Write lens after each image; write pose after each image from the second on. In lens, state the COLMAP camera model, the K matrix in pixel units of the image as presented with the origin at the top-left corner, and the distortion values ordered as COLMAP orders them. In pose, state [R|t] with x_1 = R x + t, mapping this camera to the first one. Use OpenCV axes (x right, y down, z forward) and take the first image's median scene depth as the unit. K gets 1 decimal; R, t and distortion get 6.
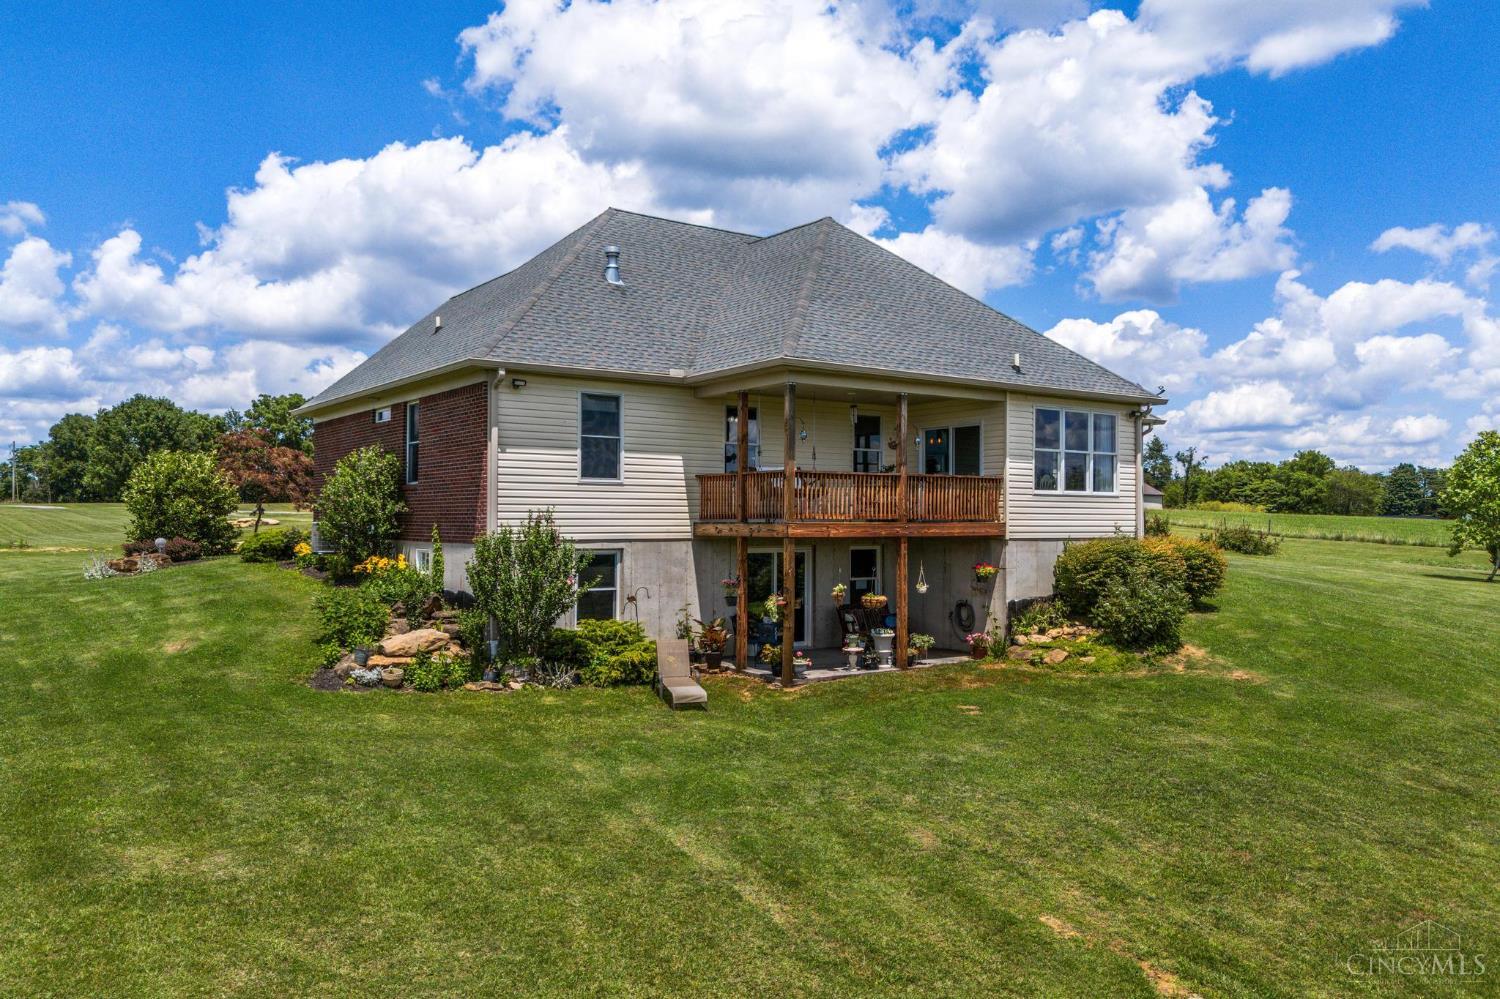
lens RADIAL K [[1115.0, 0, 761.6], [0, 1115.0, 503.5], [0, 0, 1]] dist [0.077861, -0.085383]
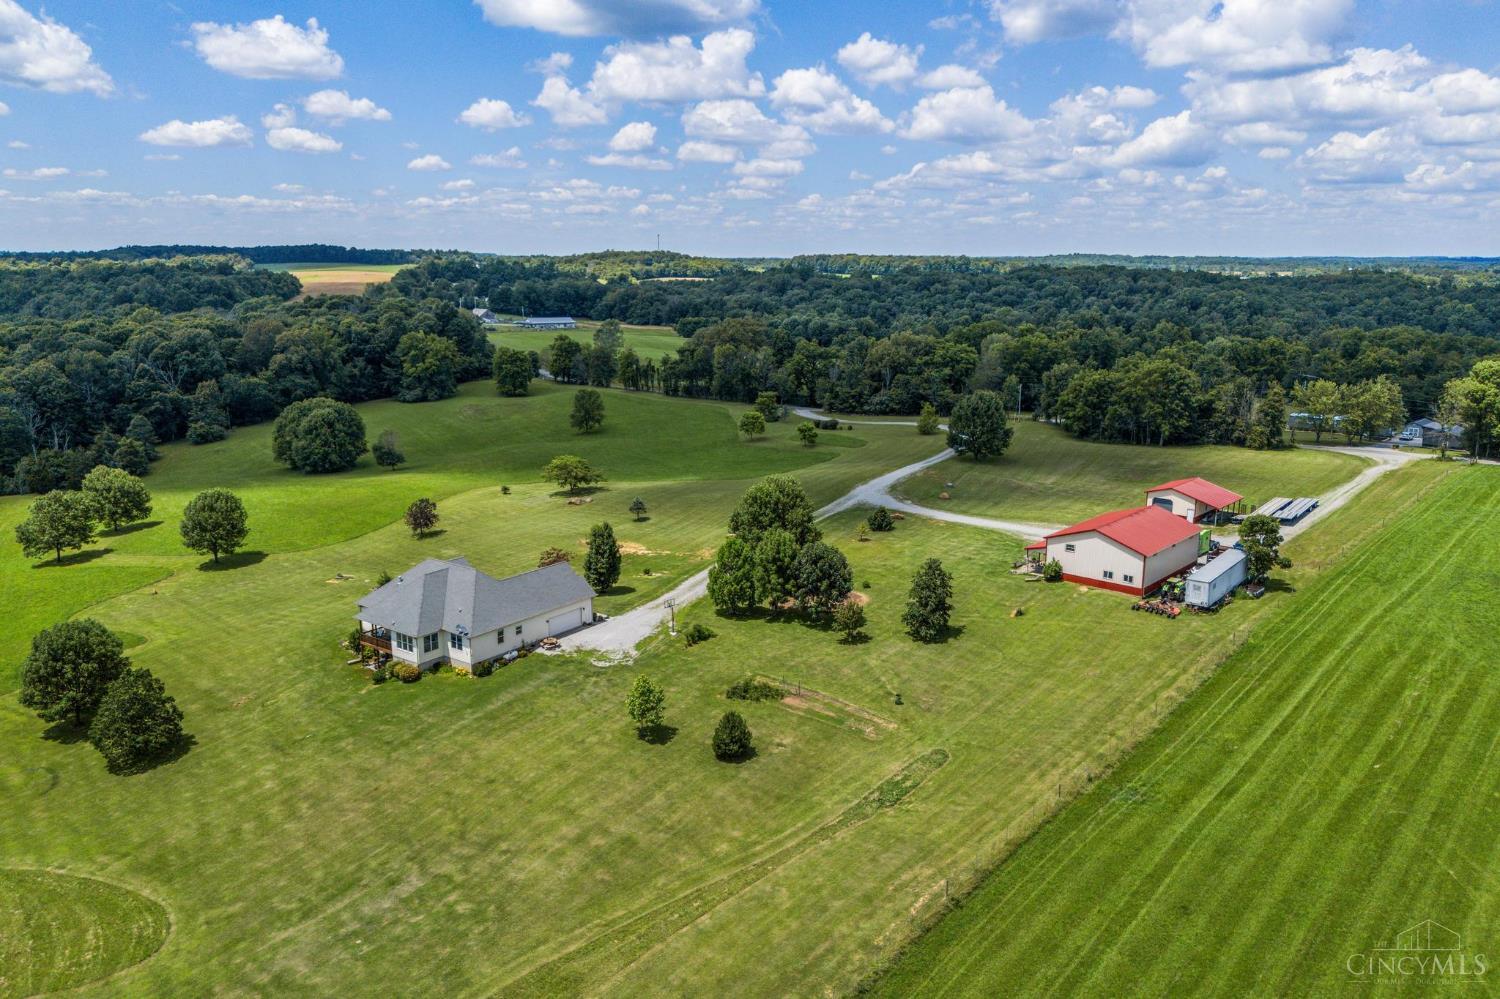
lens RADIAL K [[1104.8, 0, 764.6], [0, 1104.8, 533.8], [0, 0, 1]] dist [0.074034, -0.083873]
pose [[0.304350, 0.230336, -0.924292, 5.587266], [0.008409, 0.969637, 0.244404, -1.825383], [0.952523, -0.082157, 0.293172, 1.221150]]
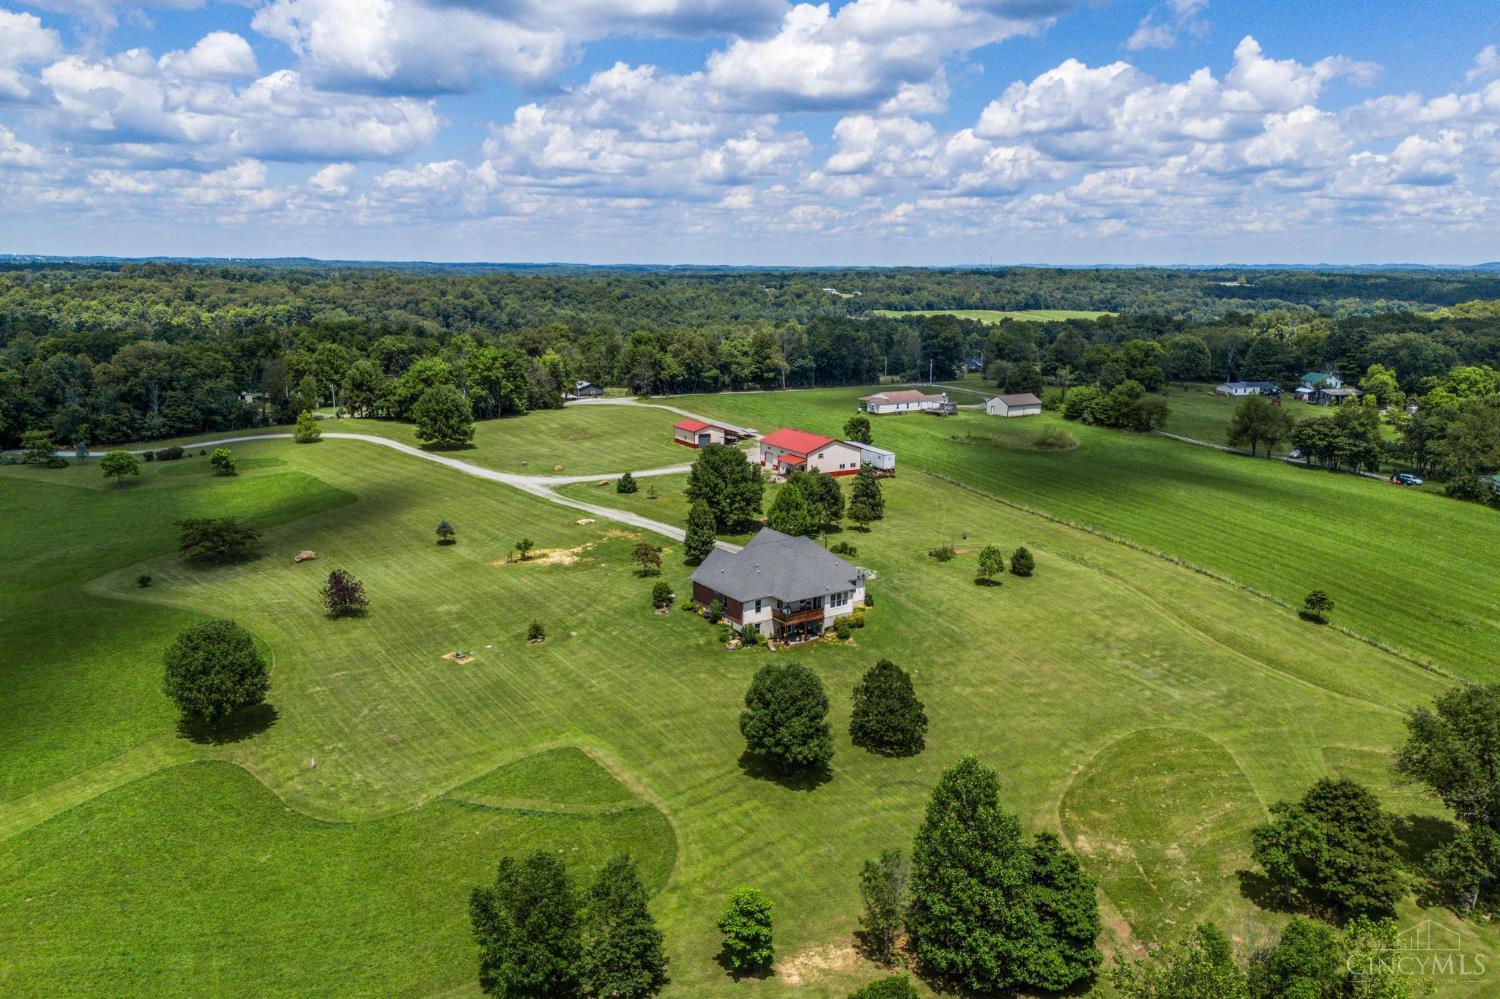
lens RADIAL K [[1115.0, 0, 761.6], [0, 1115.0, 503.5], [0, 0, 1]] dist [0.077861, -0.085383]
pose [[0.999773, 0.007815, -0.019814, -0.002441], [-0.003195, 0.974755, 0.223256, -1.944058], [0.021058, -0.223142, 0.974559, -4.797408]]
